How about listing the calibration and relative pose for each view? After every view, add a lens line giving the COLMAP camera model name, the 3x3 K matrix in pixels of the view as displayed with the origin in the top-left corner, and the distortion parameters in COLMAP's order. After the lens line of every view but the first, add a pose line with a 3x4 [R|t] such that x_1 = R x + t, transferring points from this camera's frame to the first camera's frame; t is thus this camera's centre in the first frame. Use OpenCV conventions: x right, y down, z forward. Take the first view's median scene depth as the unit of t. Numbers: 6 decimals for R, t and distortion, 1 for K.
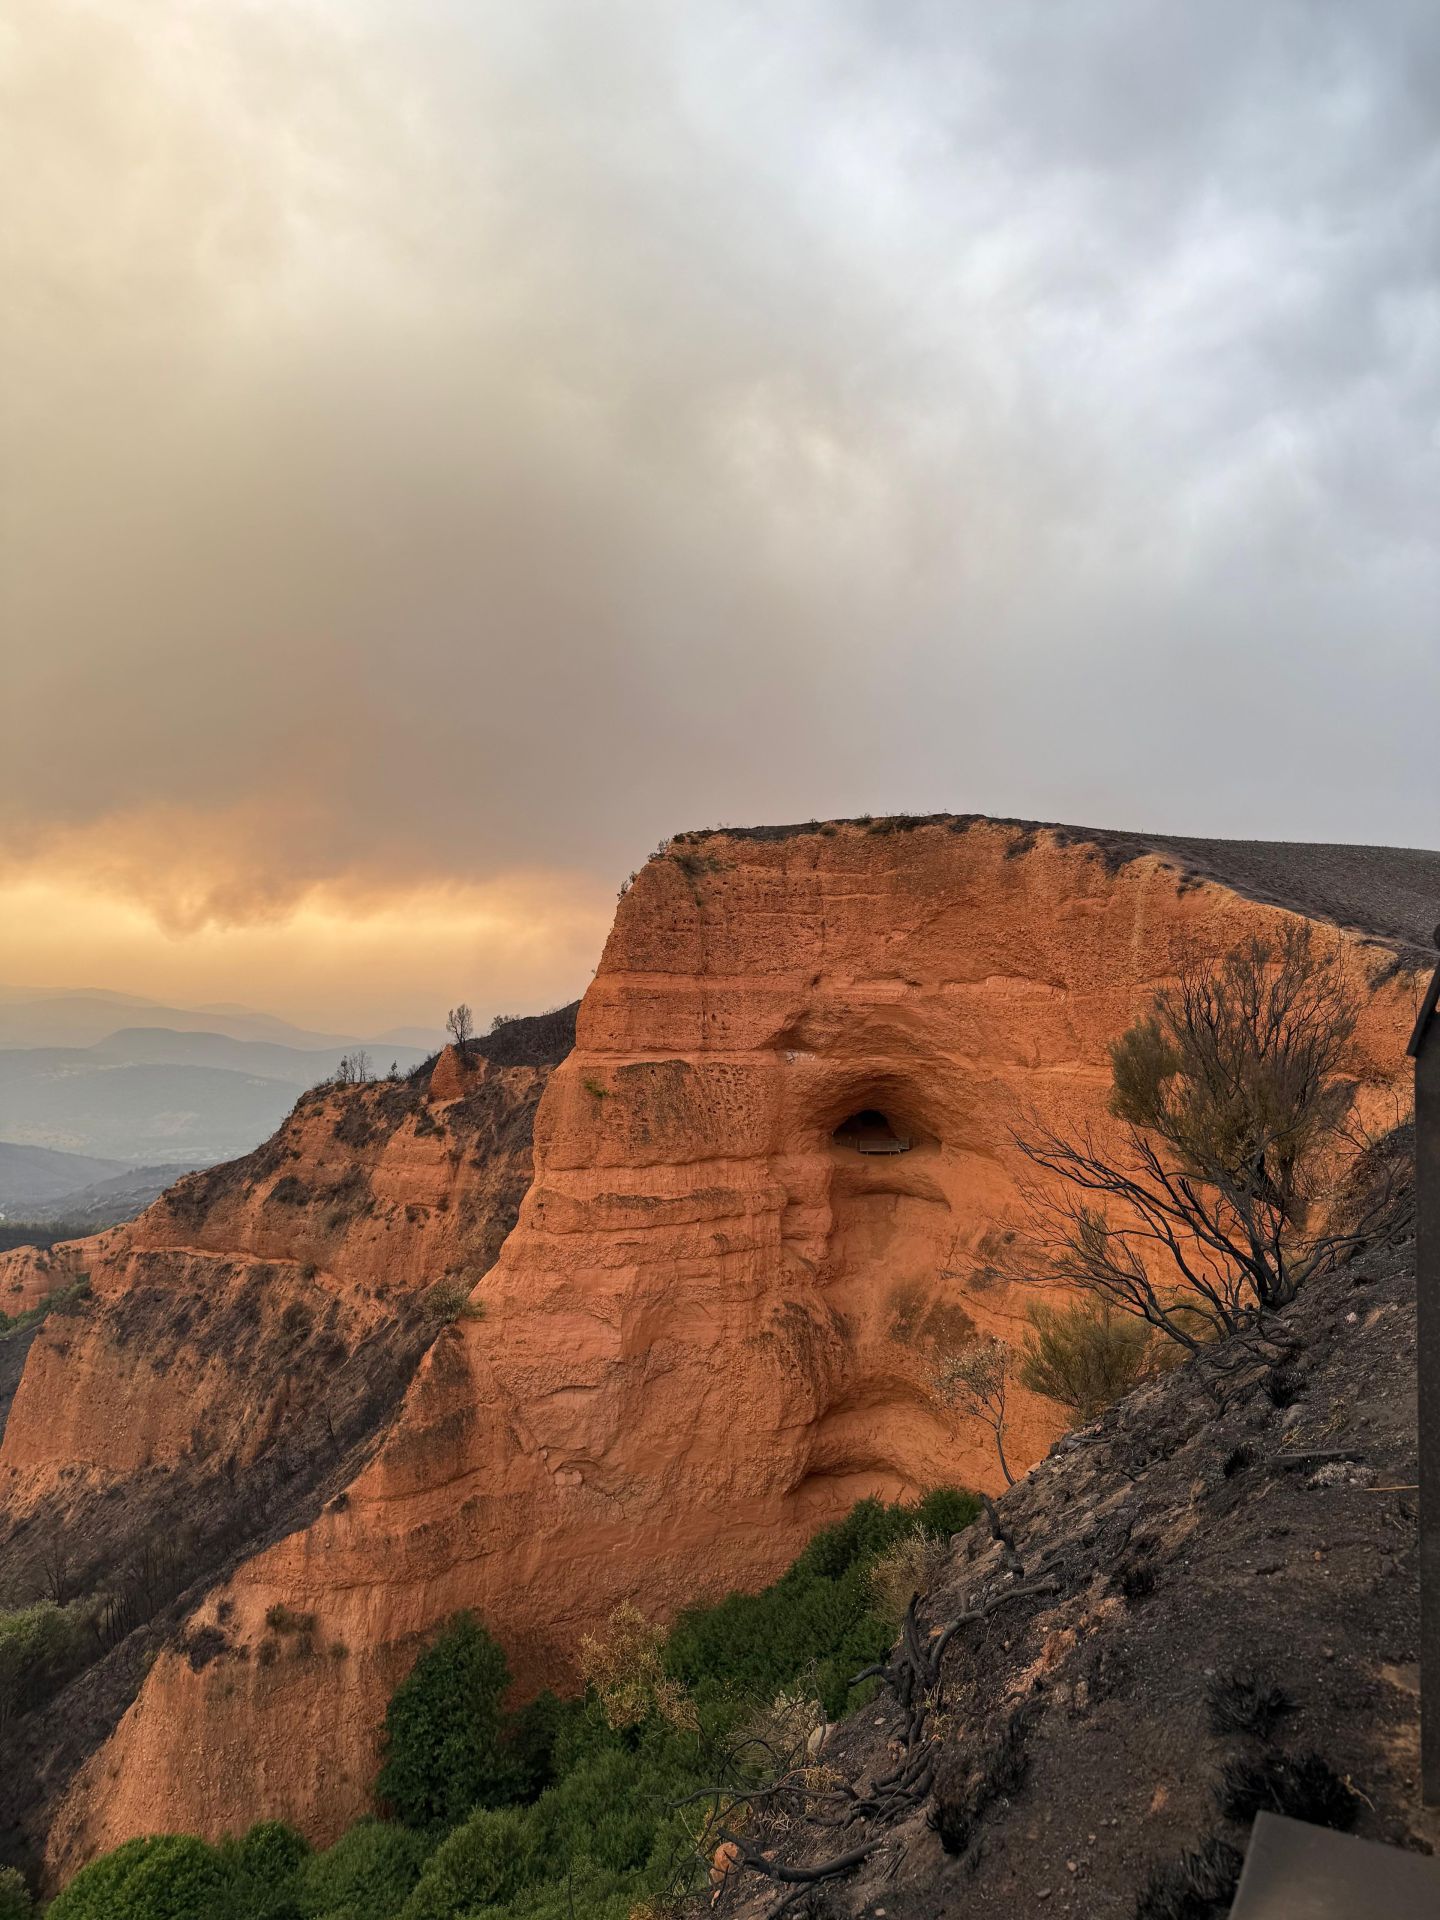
lens RADIAL K [[1376.0, 0, 724.9], [0, 1376.0, 936.4], [0, 0, 1]] dist [0.037947, -0.054428]
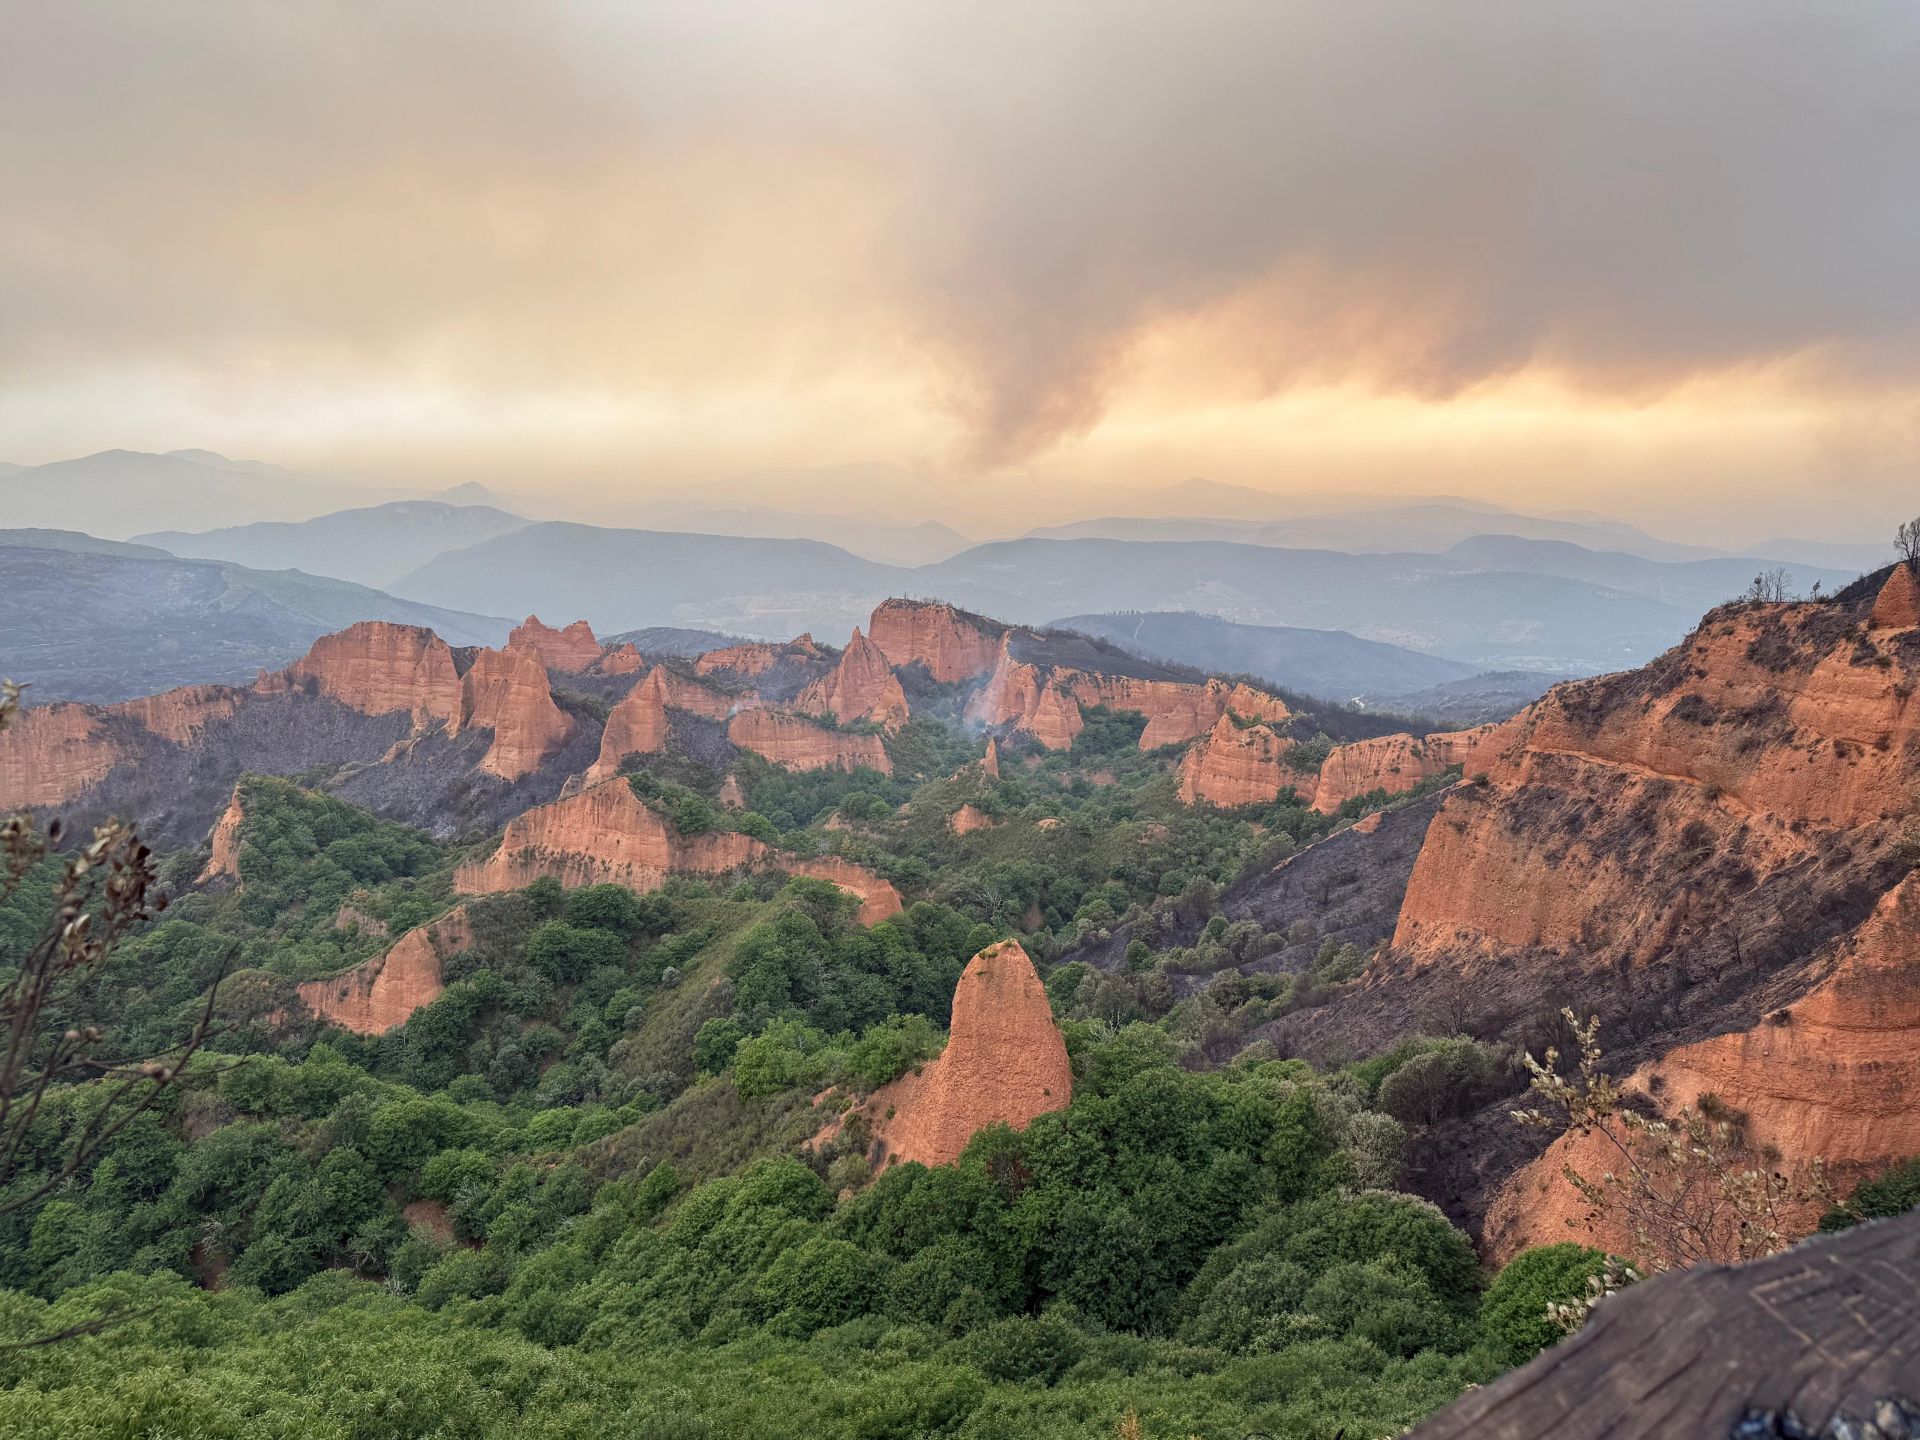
lens RADIAL K [[1376.0, 0, 922.2], [0, 1376.0, 719.3], [0, 0, 1]] dist [0.037947, -0.054428]
pose [[0.714663, 0.111045, -0.690598, -0.044283], [0.027484, 0.982097, 0.186359, -0.008295], [0.698928, -0.152164, 0.698817, -0.091307]]
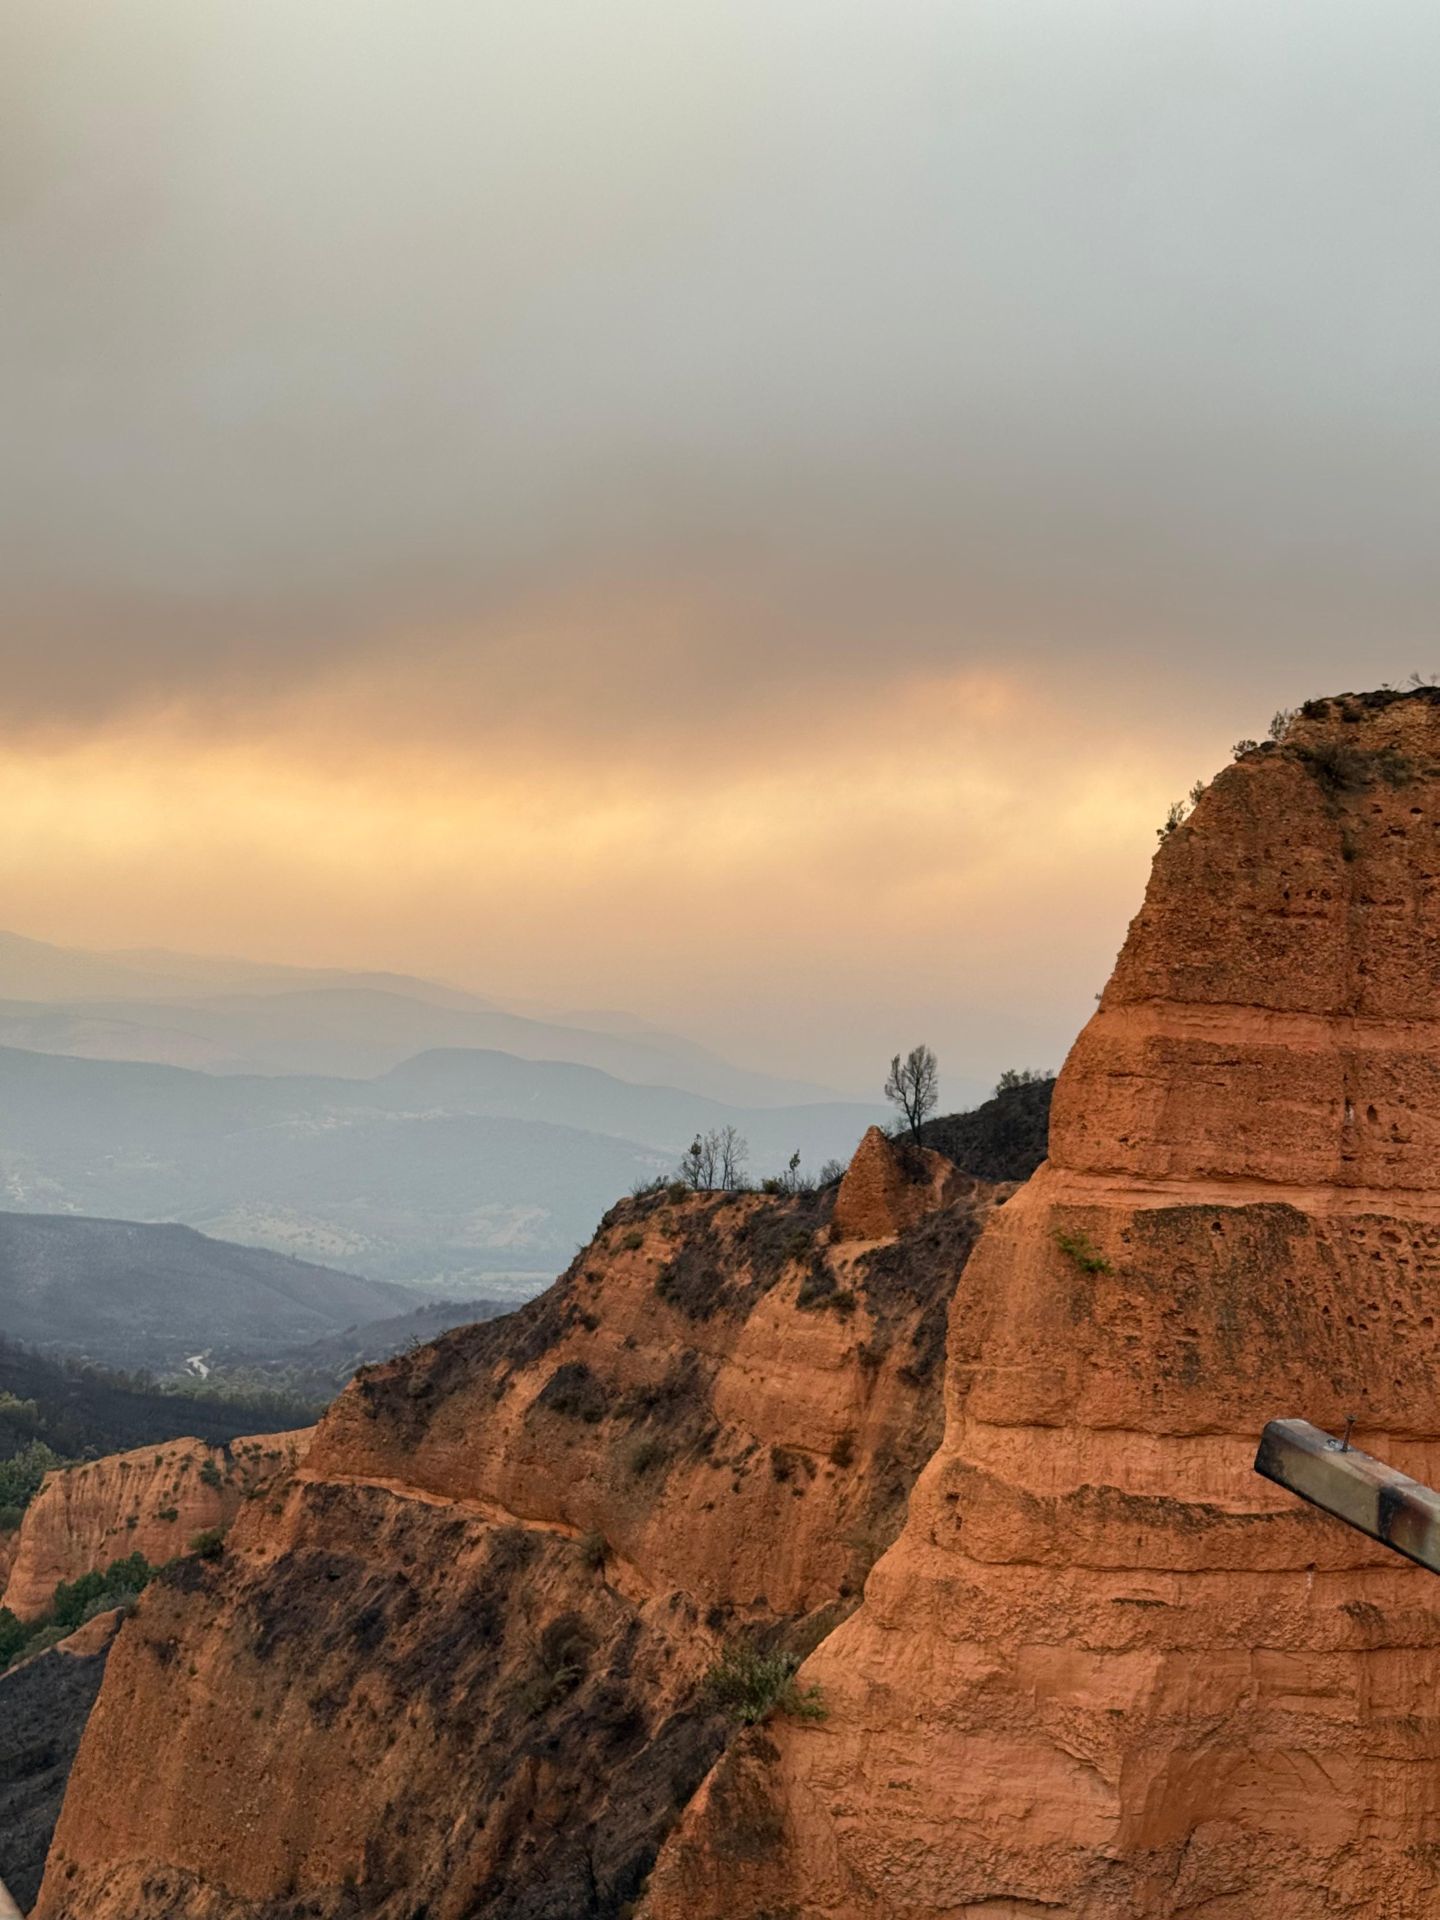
lens RADIAL K [[2698.4, 0, 719.6], [0, 2698.4, 980.8], [0, 0, 1]] dist [0.112211, 0.000000]
pose [[0.948506, 0.043696, -0.313732, 0.065592], [-0.034515, 0.998799, 0.034764, -0.007100], [0.314875, -0.022146, 0.948875, 0.103470]]
